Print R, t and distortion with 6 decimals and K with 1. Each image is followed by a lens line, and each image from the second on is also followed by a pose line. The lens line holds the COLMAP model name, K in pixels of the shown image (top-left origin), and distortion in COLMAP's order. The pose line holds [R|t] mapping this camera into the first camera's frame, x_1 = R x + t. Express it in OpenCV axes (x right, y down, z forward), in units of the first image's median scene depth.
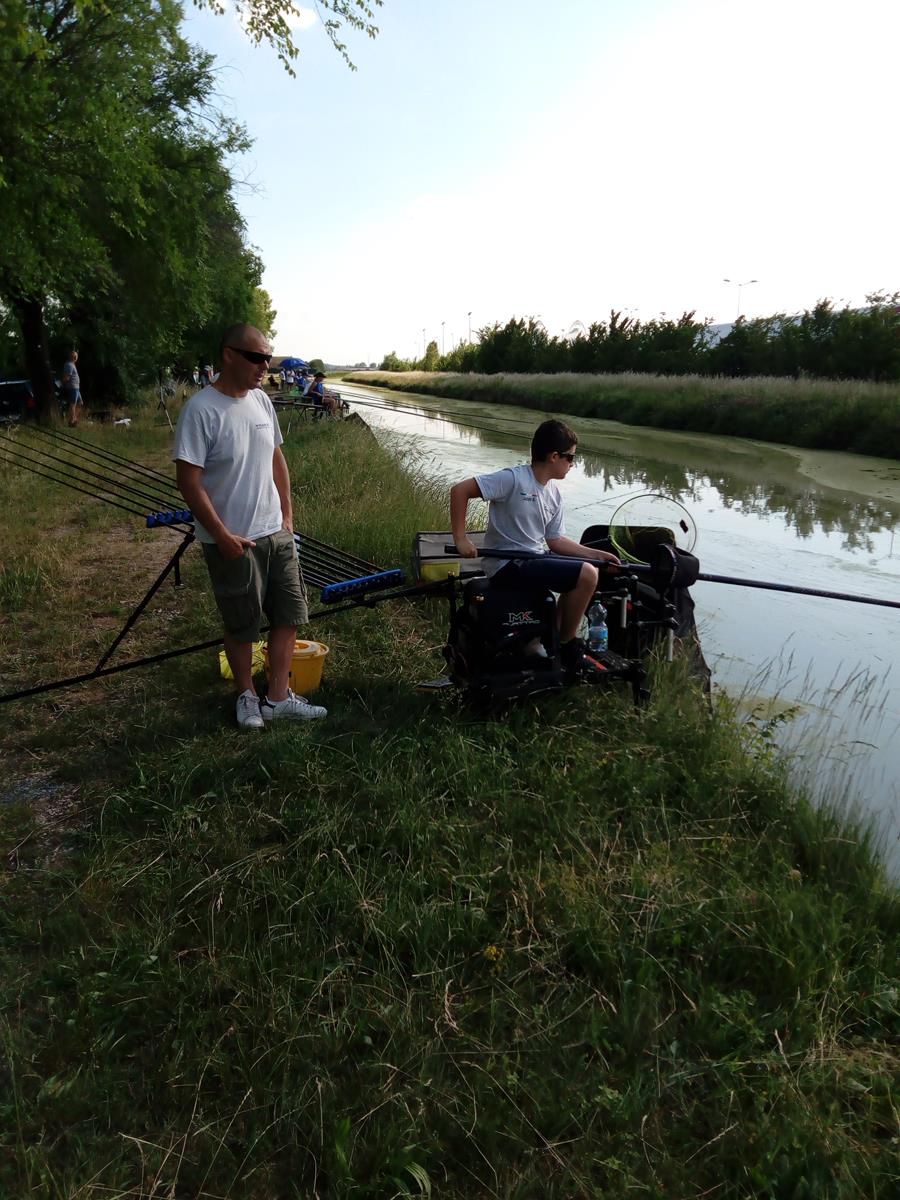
lens RADIAL K [[969.0, 0, 441.4], [0, 969.0, 594.4], [0, 0, 1]] dist [0.078938, -0.083189]
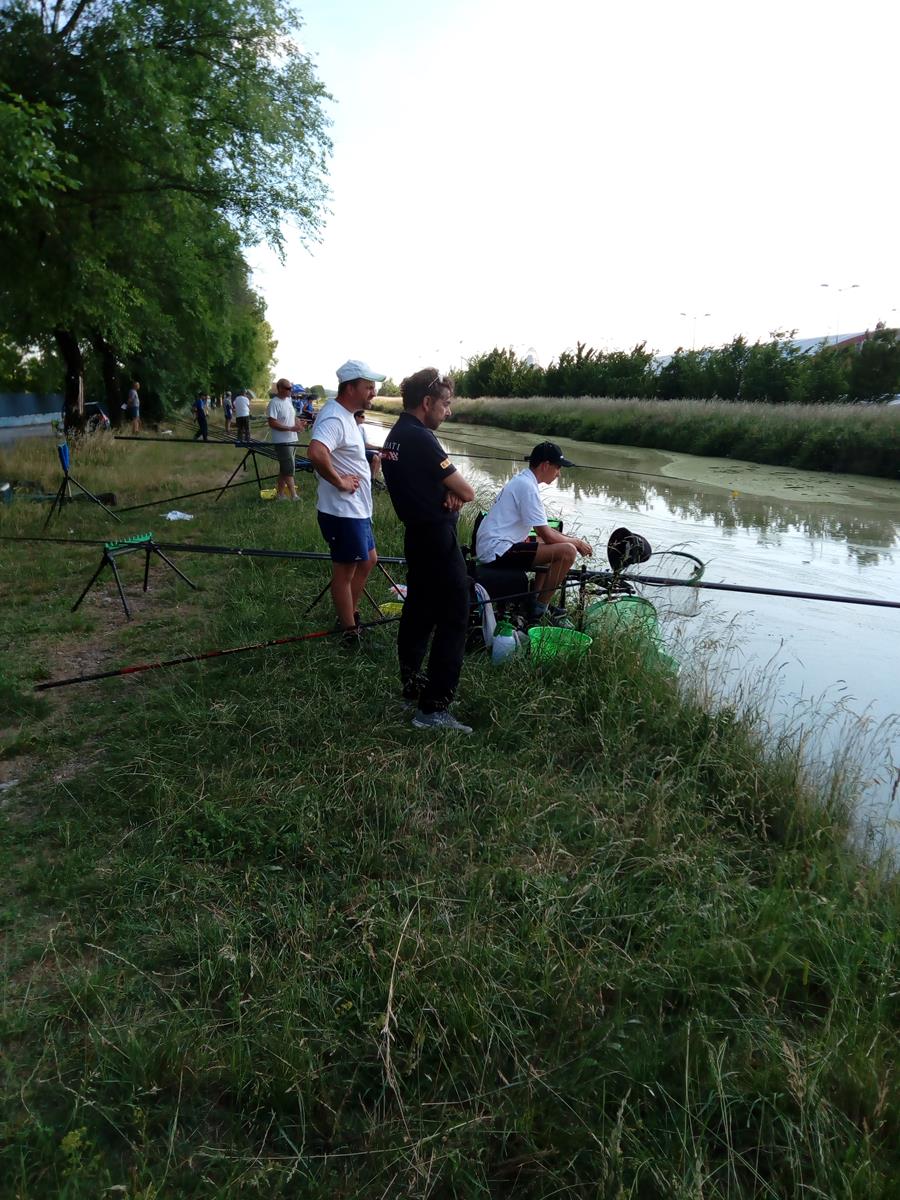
lens RADIAL K [[969.0, 0, 458.3], [0, 969.0, 606.1], [0, 0, 1]] dist [0.078938, -0.083189]
pose [[0.999877, -0.006332, 0.014345, 0.023486], [0.006521, 0.999892, -0.013162, 0.032955], [-0.014260, 0.013254, 0.999810, -0.140203]]
